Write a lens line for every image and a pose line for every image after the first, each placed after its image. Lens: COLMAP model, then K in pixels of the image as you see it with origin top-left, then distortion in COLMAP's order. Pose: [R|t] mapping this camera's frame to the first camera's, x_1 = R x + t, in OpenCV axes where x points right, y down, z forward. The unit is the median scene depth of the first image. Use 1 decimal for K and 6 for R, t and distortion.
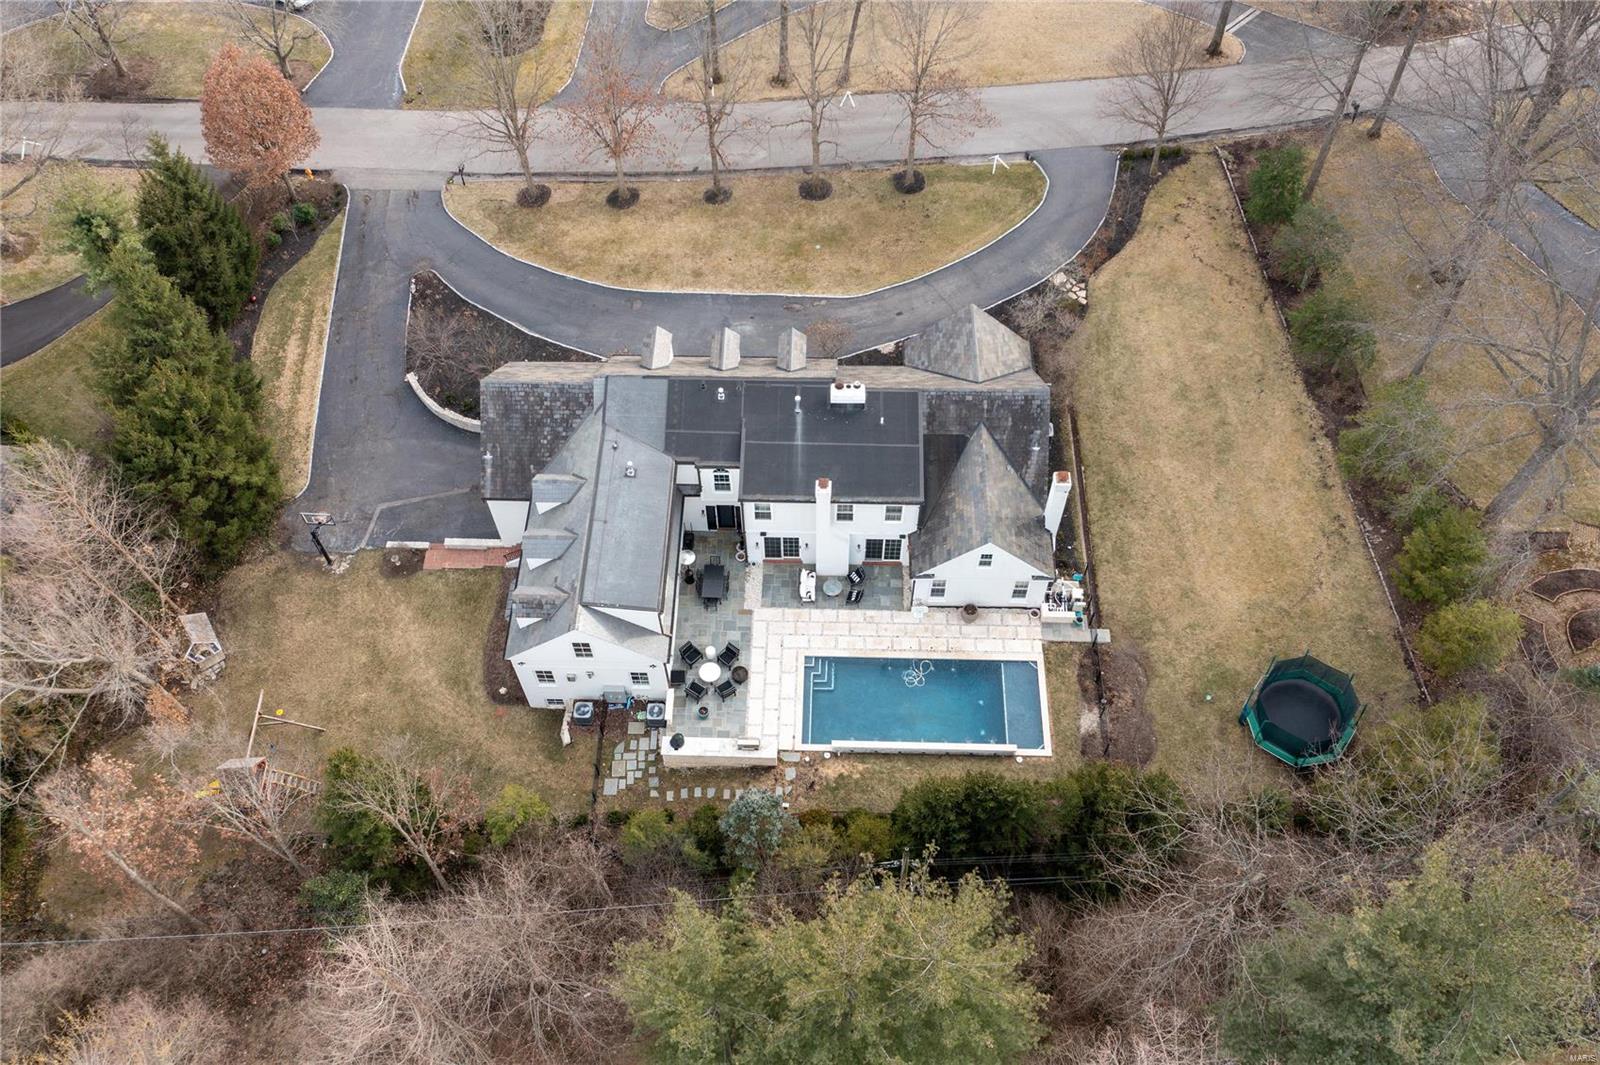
lens RADIAL K [[1251.7, 0, 800.0], [0, 1251.7, 532.5], [0, 0, 1]] dist [-0.017149, 0.000043]
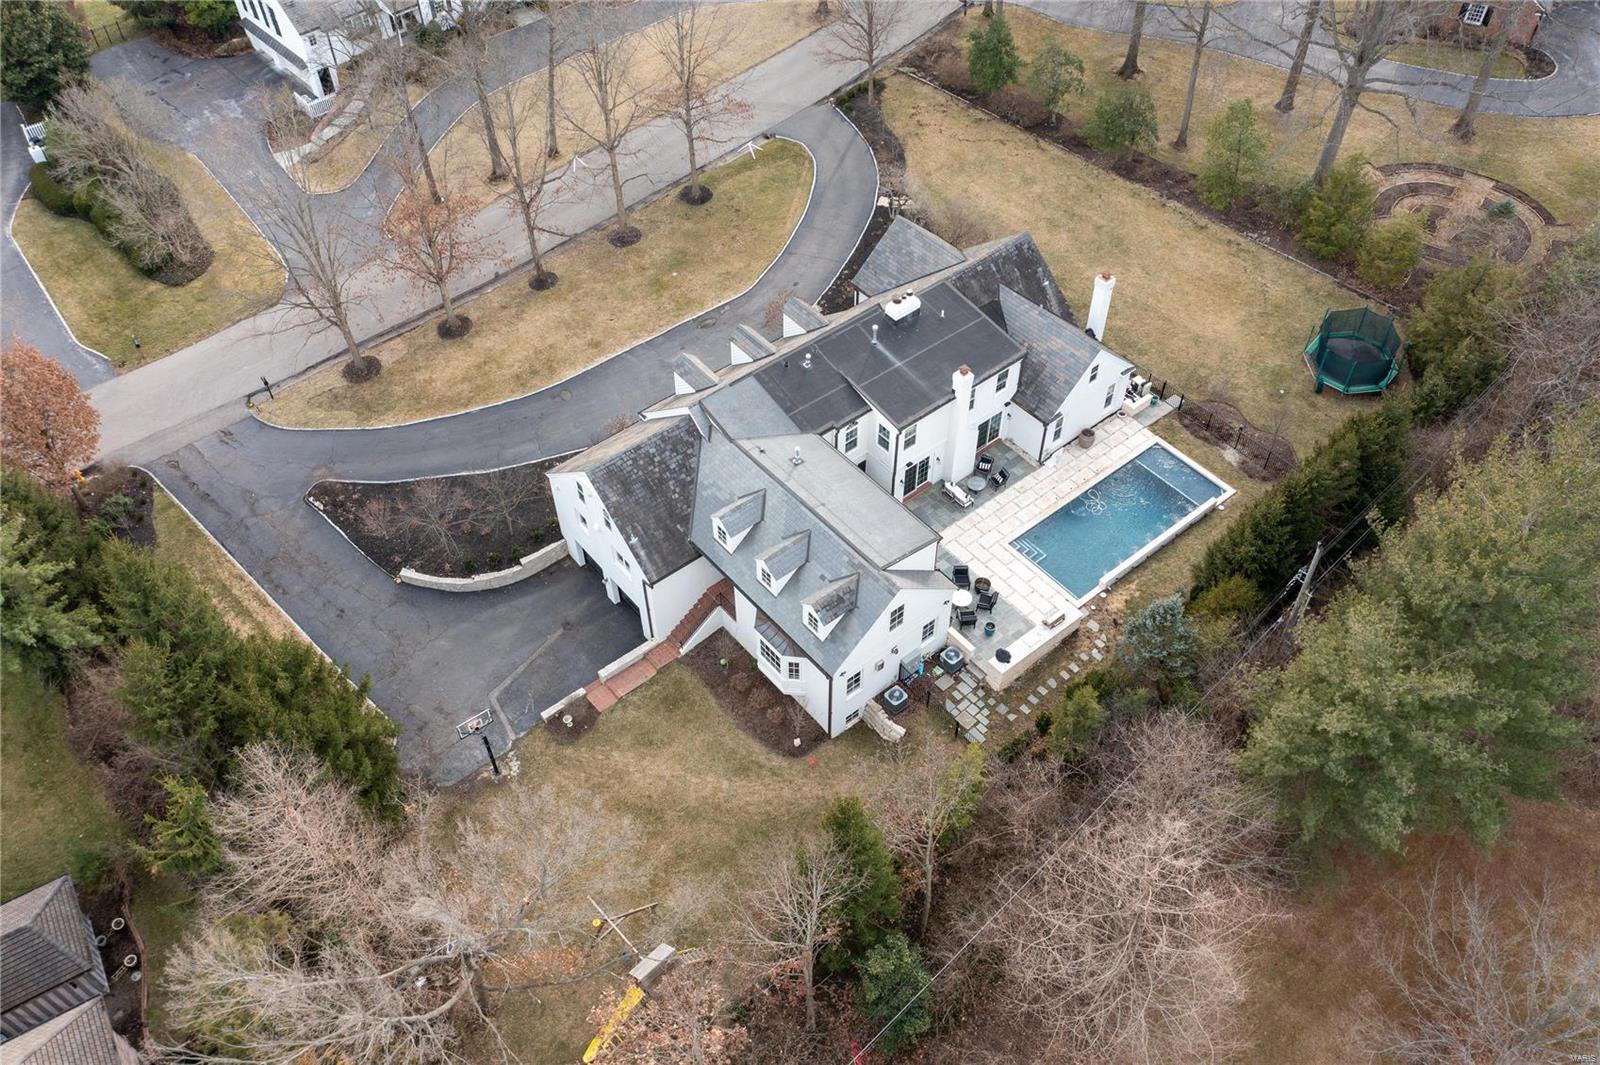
lens RADIAL K [[1251.7, 0, 800.0], [0, 1251.7, 532.5], [0, 0, 1]] dist [-0.017149, 0.000043]
pose [[0.756628, -0.487531, 0.435693, -0.548412], [0.543236, 0.839571, -0.003926, 0.003318], [-0.363881, 0.239654, 0.900087, 0.142256]]
